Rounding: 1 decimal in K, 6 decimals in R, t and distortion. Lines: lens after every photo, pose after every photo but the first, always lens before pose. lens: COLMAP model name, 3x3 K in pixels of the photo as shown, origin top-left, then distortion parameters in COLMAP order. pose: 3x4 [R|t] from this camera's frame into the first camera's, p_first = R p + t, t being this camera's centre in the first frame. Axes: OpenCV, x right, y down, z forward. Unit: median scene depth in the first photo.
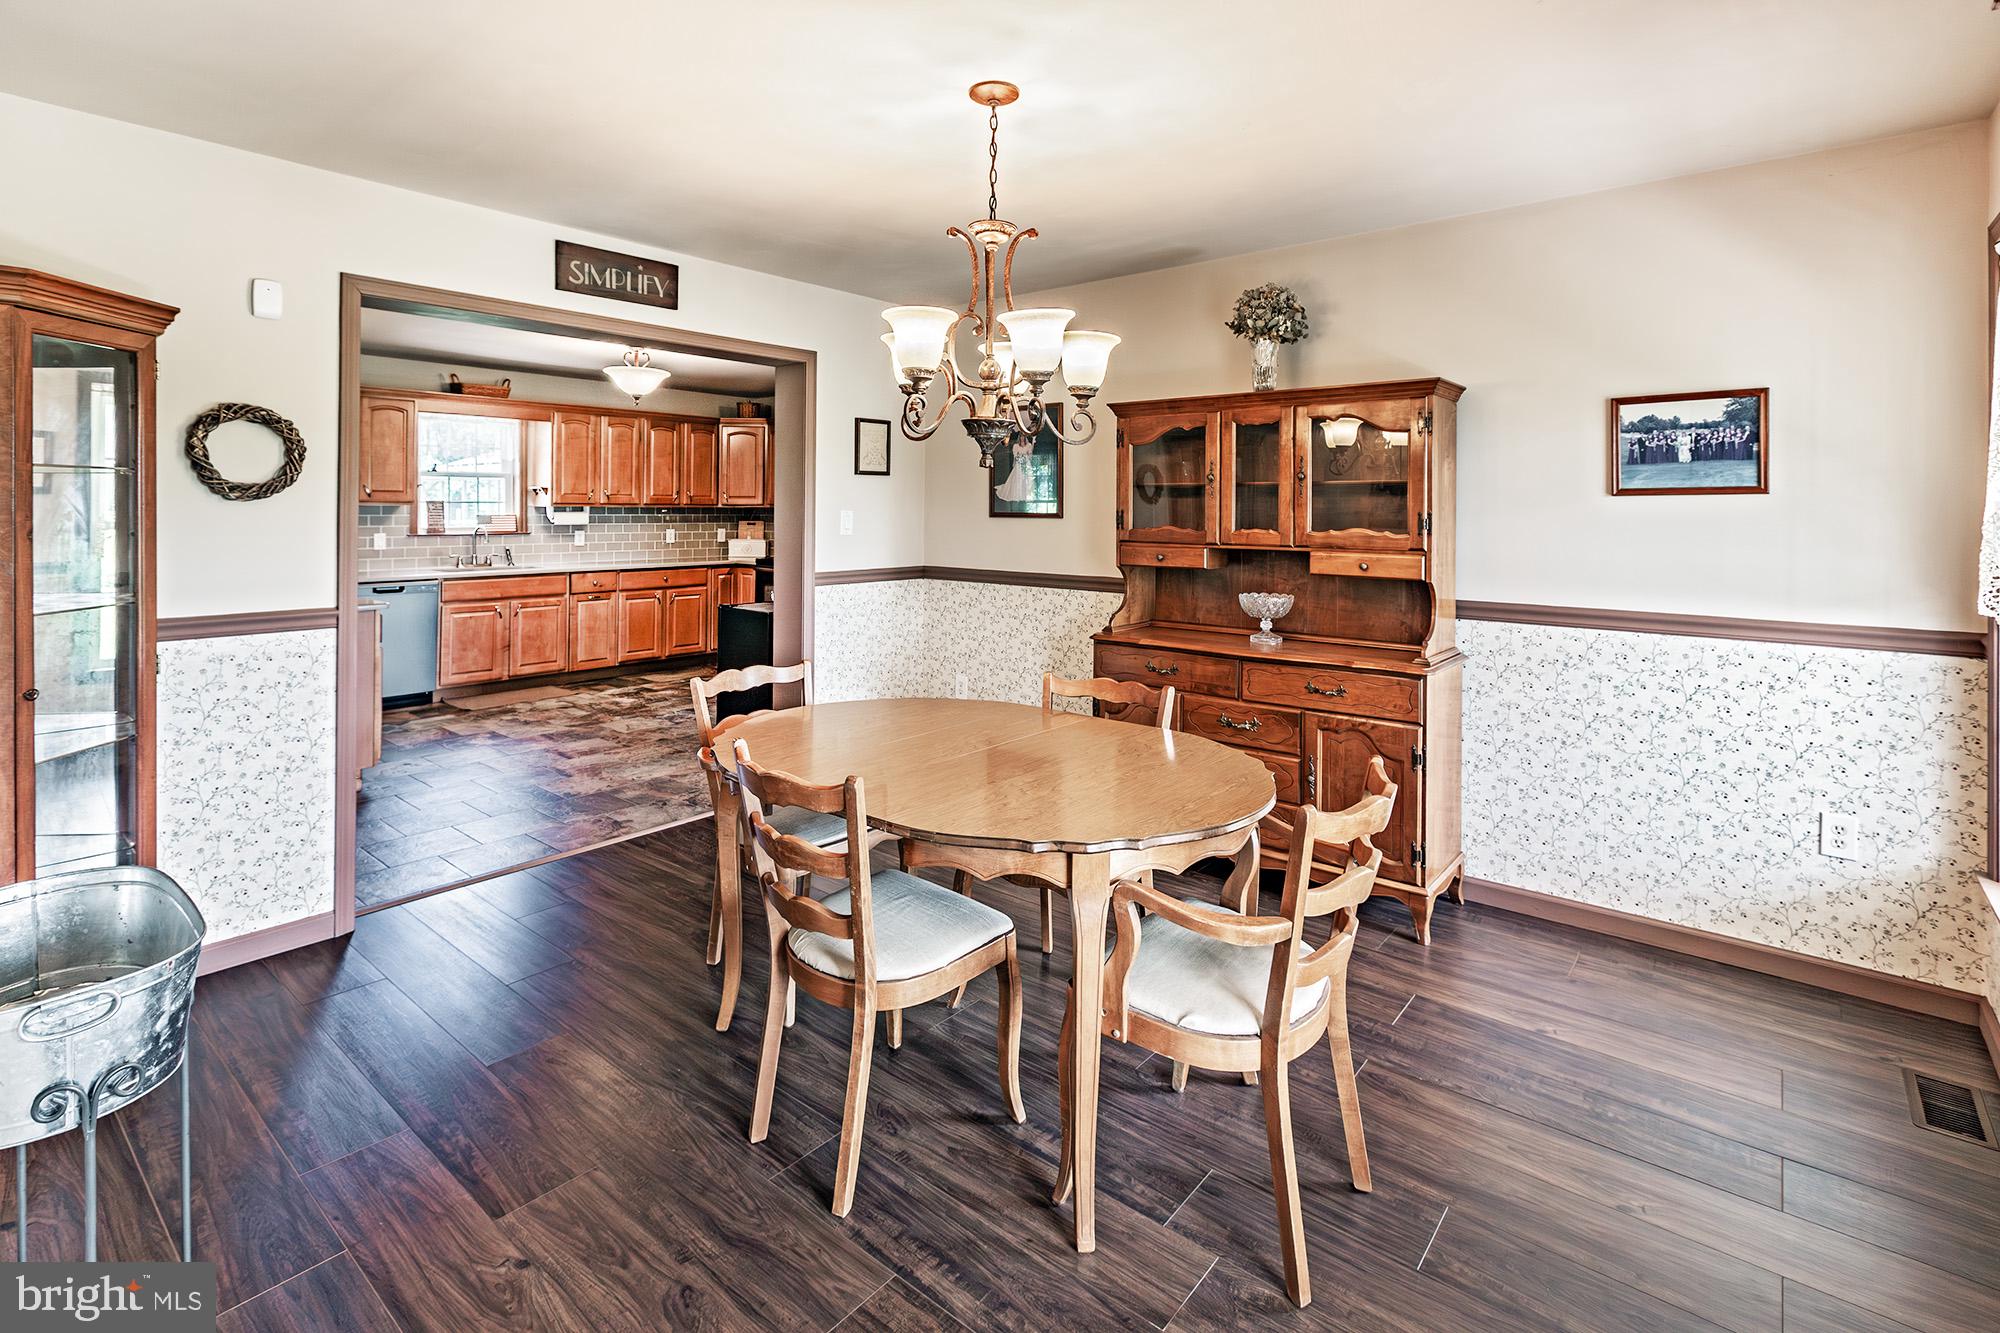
lens RADIAL K [[964.4, 0, 997.2], [0, 964.4, 518.7], [0, 0, 1]] dist [0.000013, 0.000071]
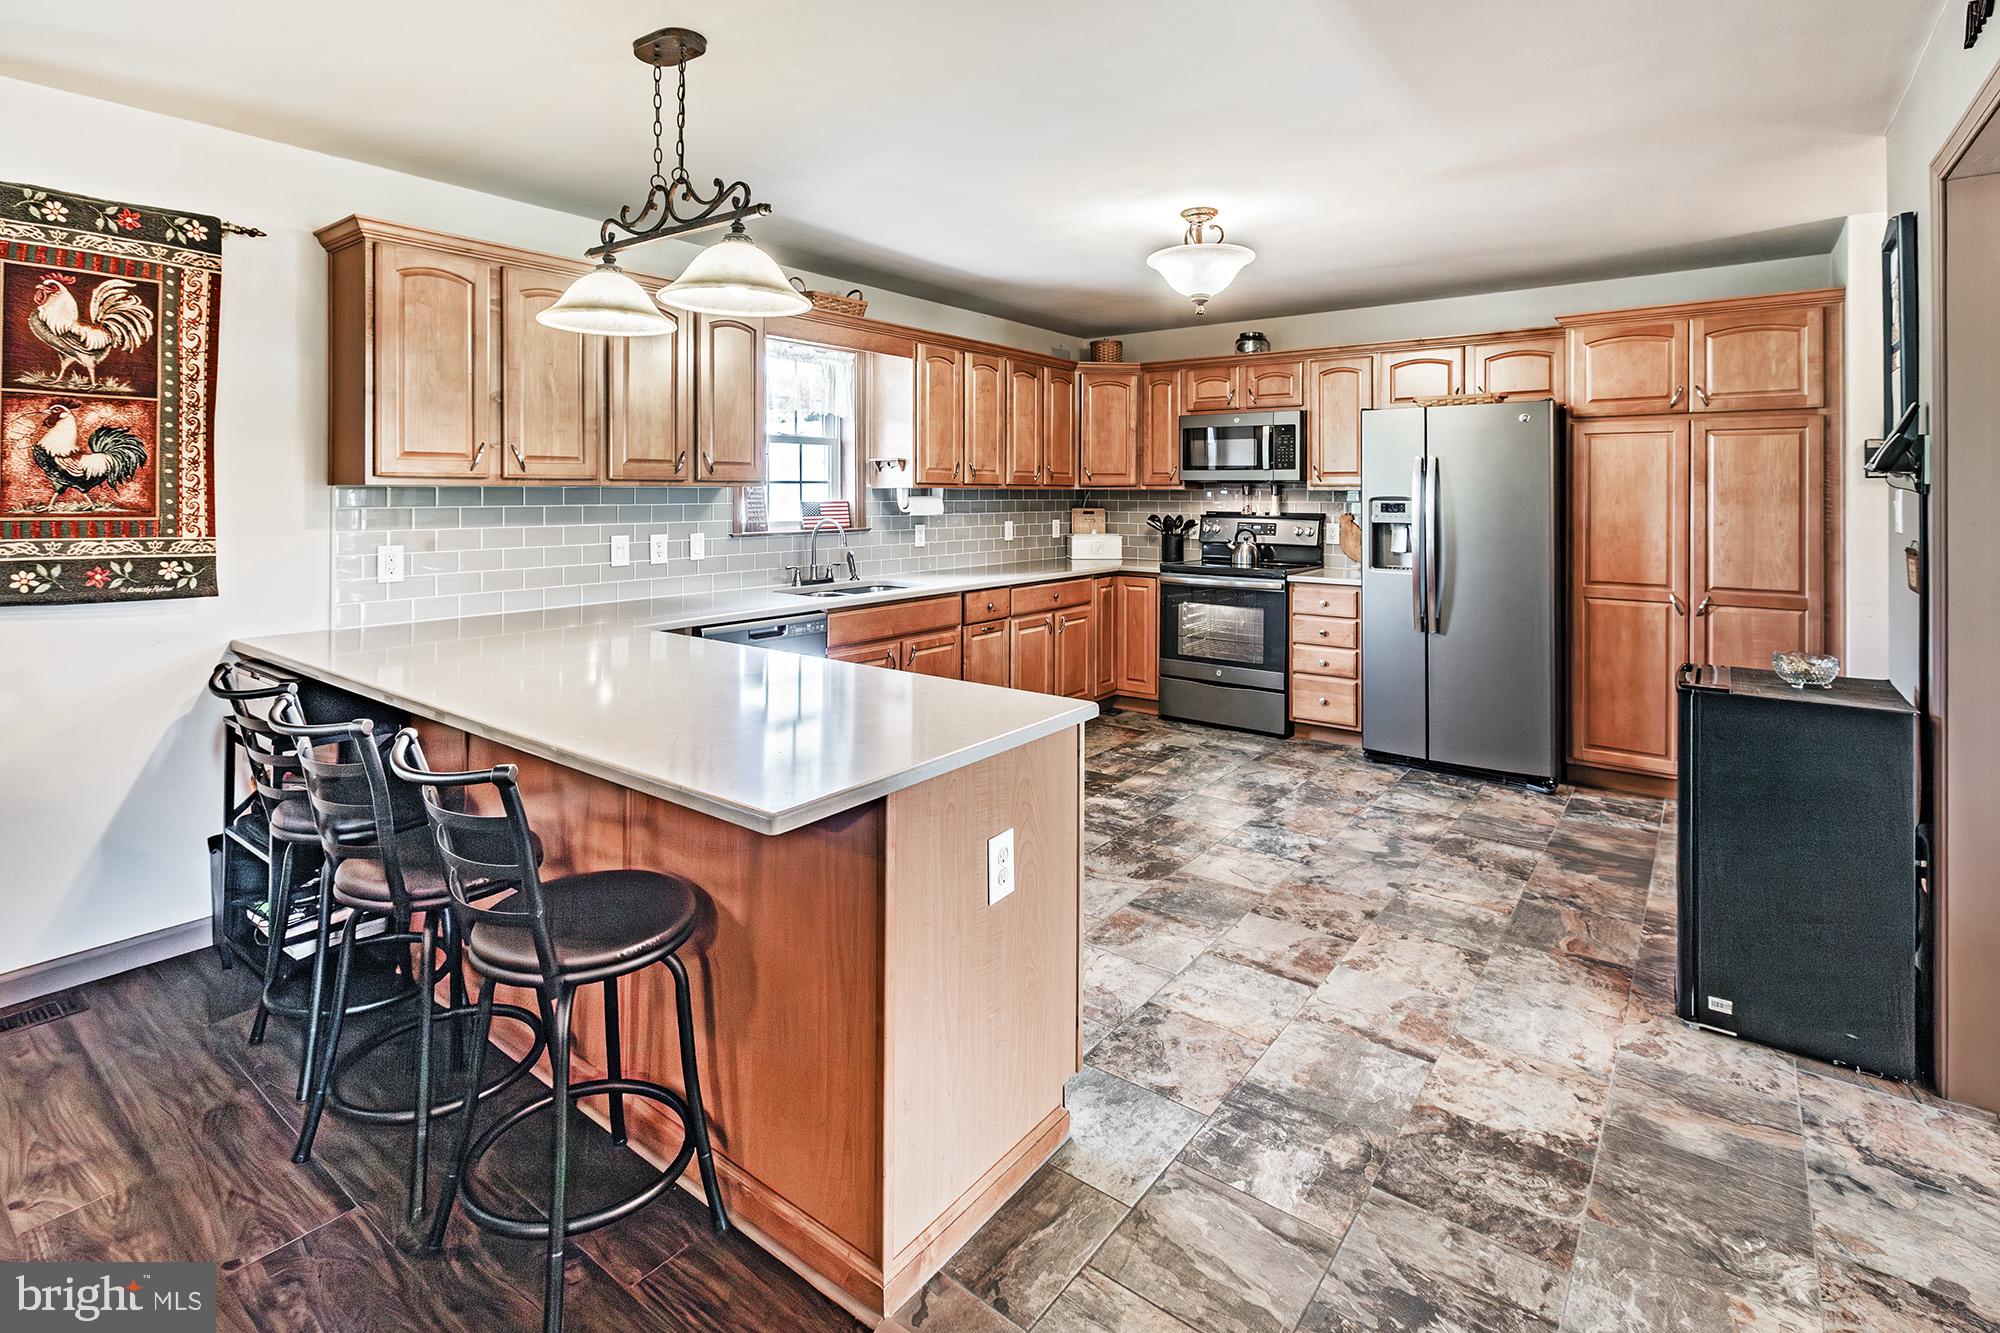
lens RADIAL K [[951.7, 0, 991.4], [0, 951.7, 499.0], [0, 0, 1]] dist [-0.003273, -0.000450]
pose [[0.998930, -0.005255, 0.045950, -0.406125], [0.005505, 0.999971, -0.005317, -0.001556], [-0.045921, 0.005564, 0.998930, 0.330485]]
